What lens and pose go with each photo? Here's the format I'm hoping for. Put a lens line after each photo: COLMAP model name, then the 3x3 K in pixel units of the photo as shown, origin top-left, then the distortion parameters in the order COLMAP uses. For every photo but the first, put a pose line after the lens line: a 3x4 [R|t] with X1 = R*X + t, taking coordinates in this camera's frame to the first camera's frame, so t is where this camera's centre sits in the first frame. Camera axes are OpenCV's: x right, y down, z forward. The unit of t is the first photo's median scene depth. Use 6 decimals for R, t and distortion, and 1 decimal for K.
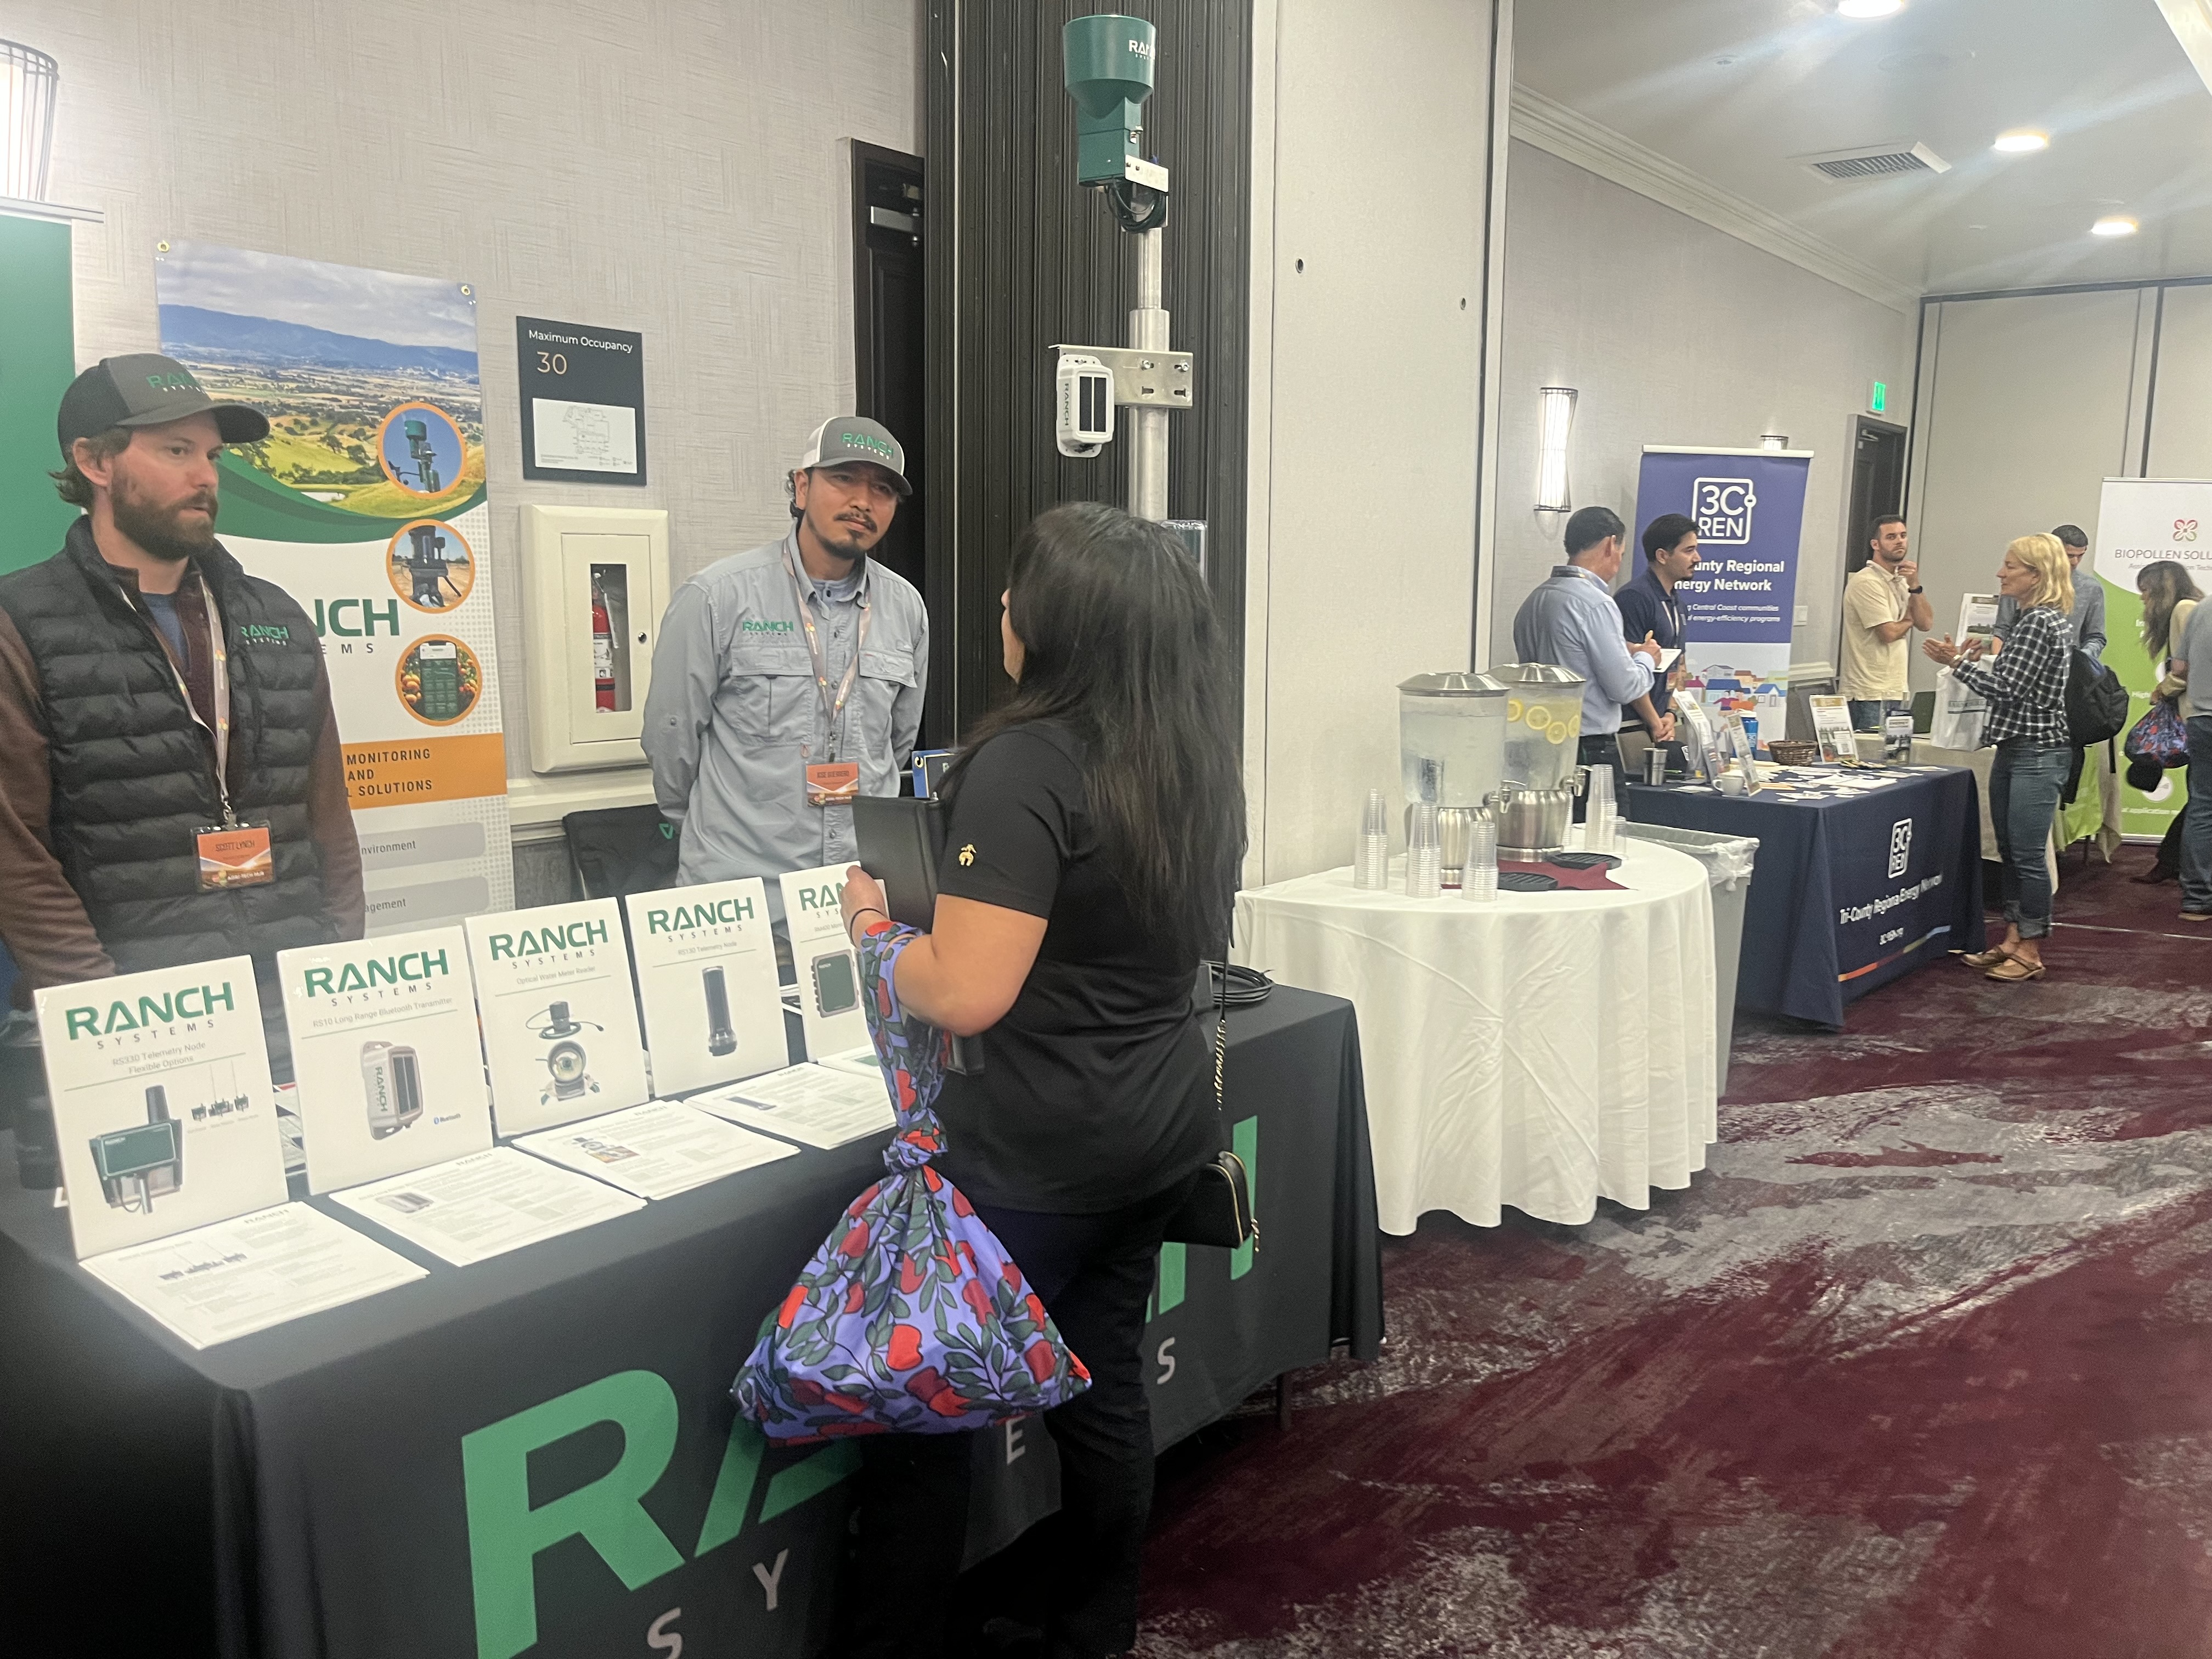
lens RADIAL K [[1692.1, 0, 1122.9], [0, 1692.1, 830.7], [0, 0, 1]] dist [0.027810, -0.017731]
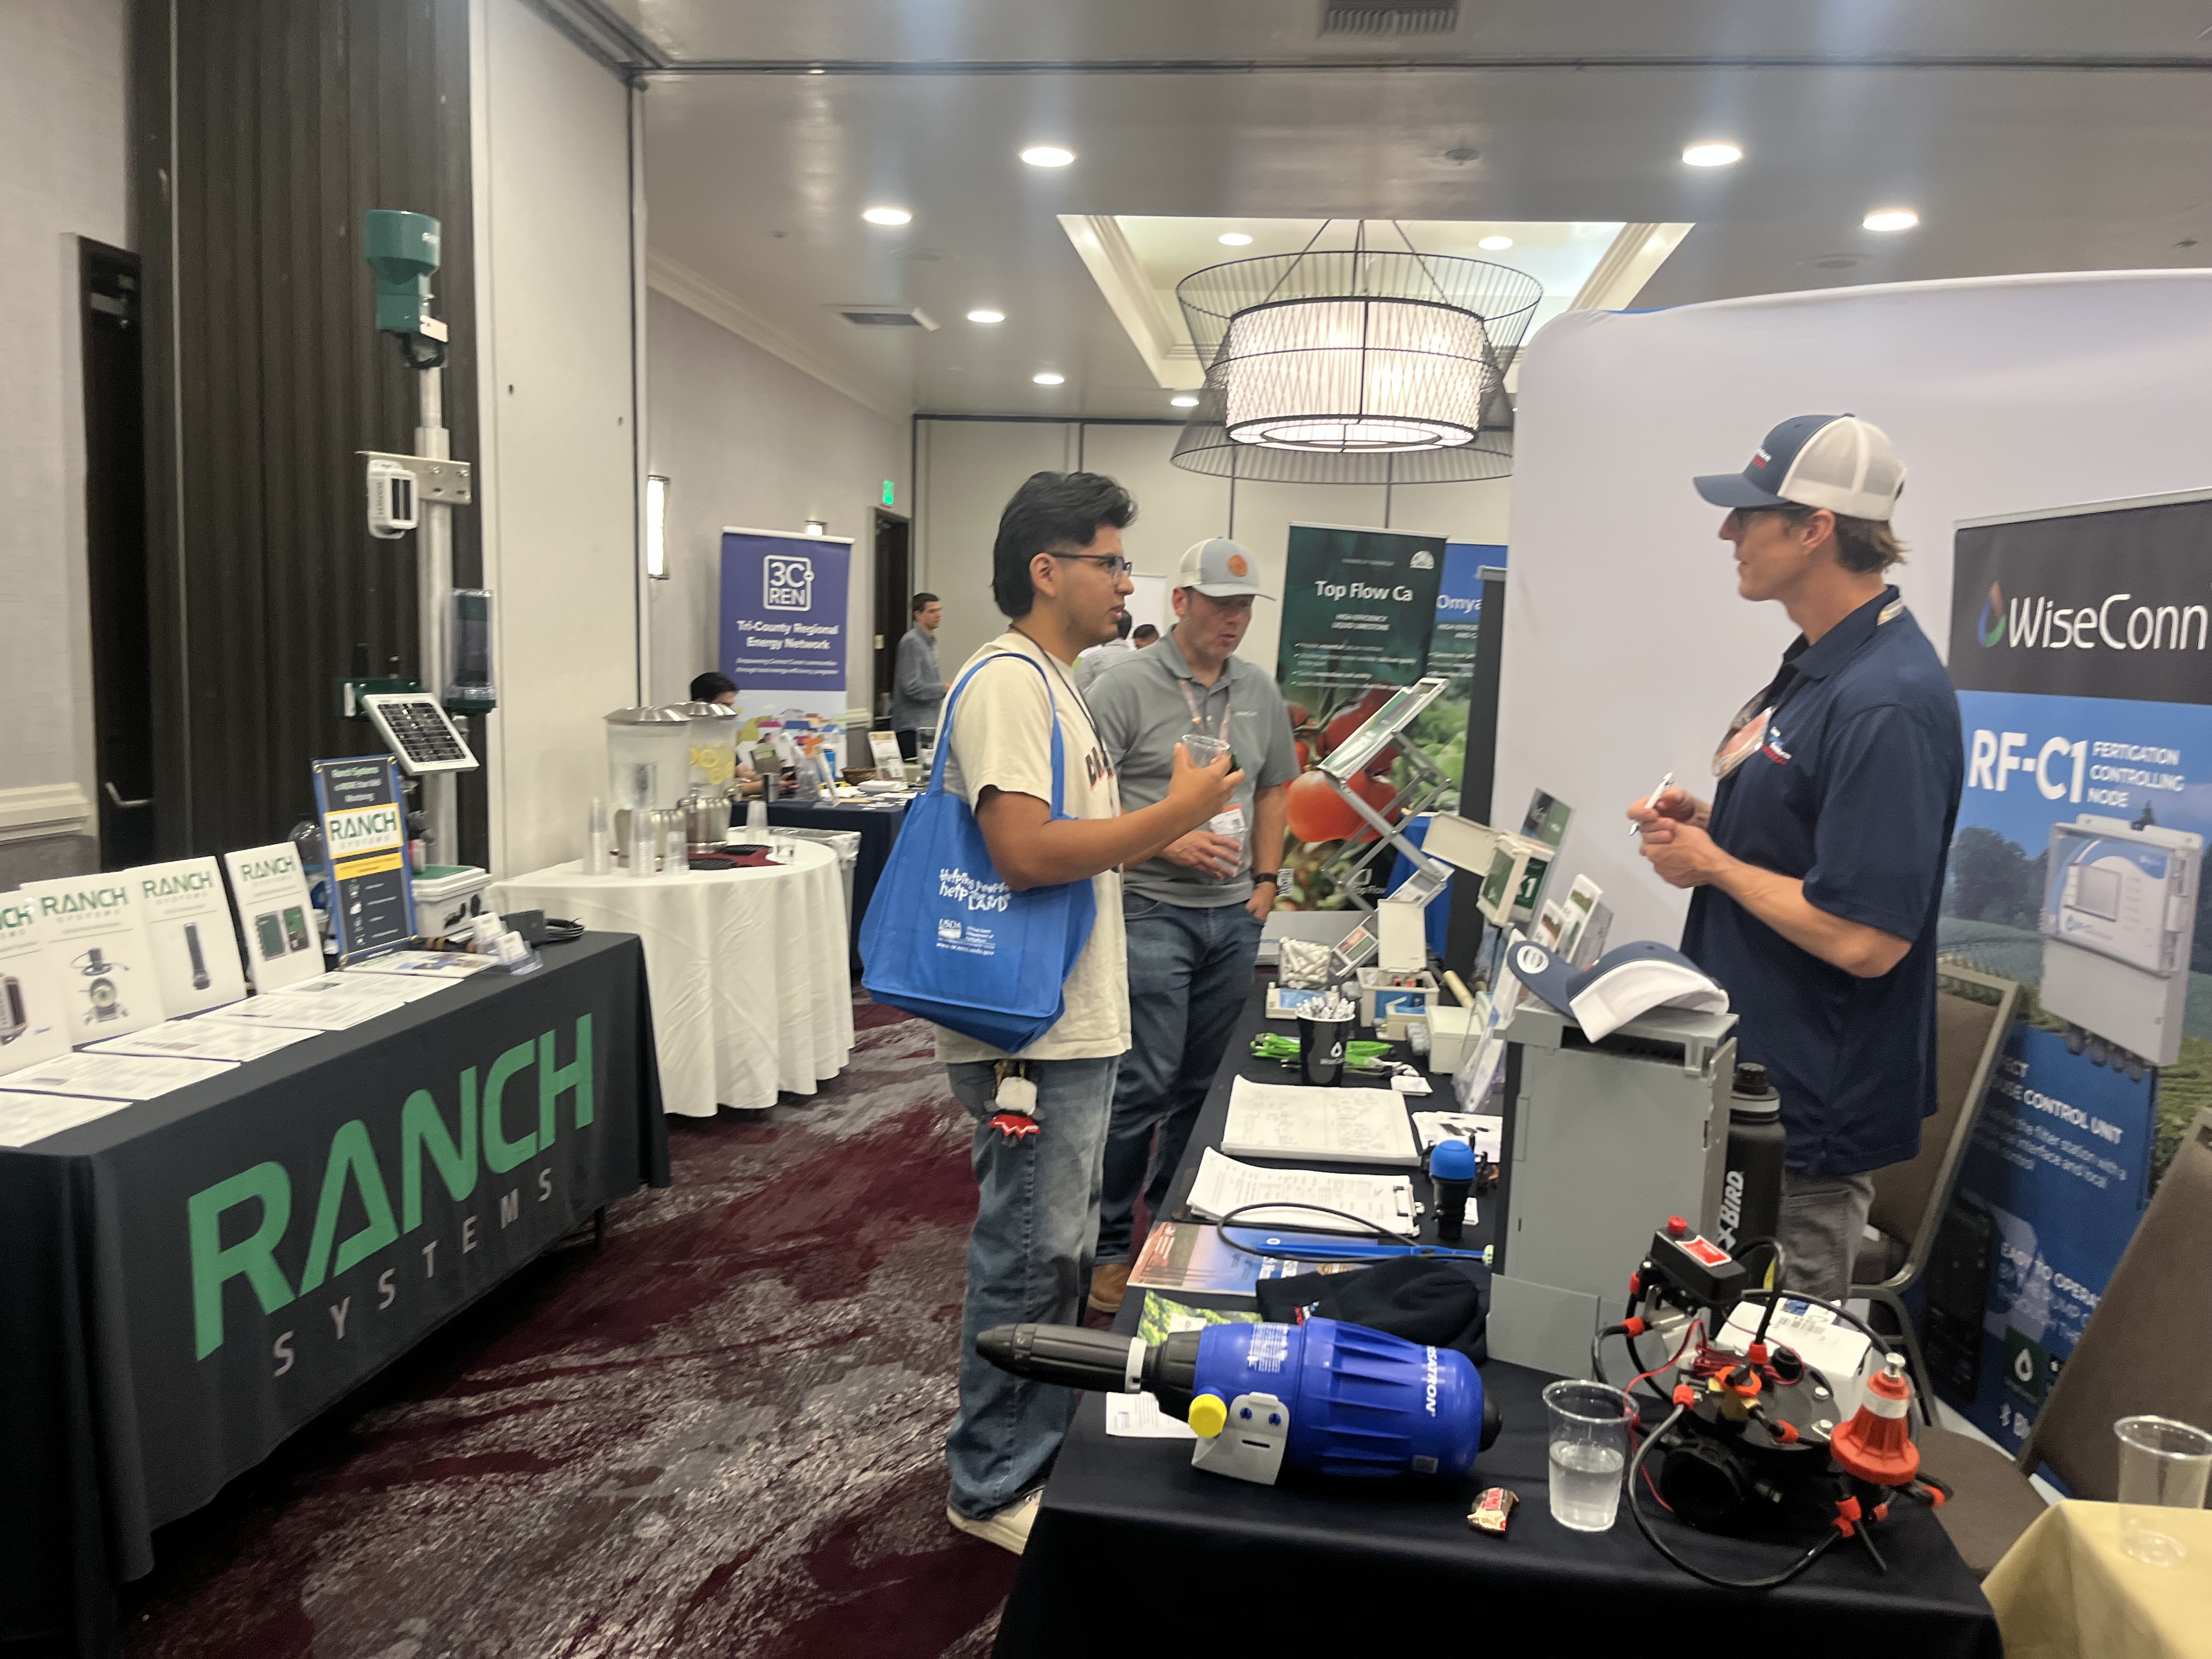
lens RADIAL K [[1692.1, 0, 1104.9], [0, 1692.1, 826.1], [0, 0, 1]] dist [0.027810, -0.017731]
pose [[0.851441, -0.041985, 0.522767, -0.228163], [0.060098, 0.998035, -0.017729, 0.049968], [-0.520996, 0.046513, 0.852291, -0.350532]]
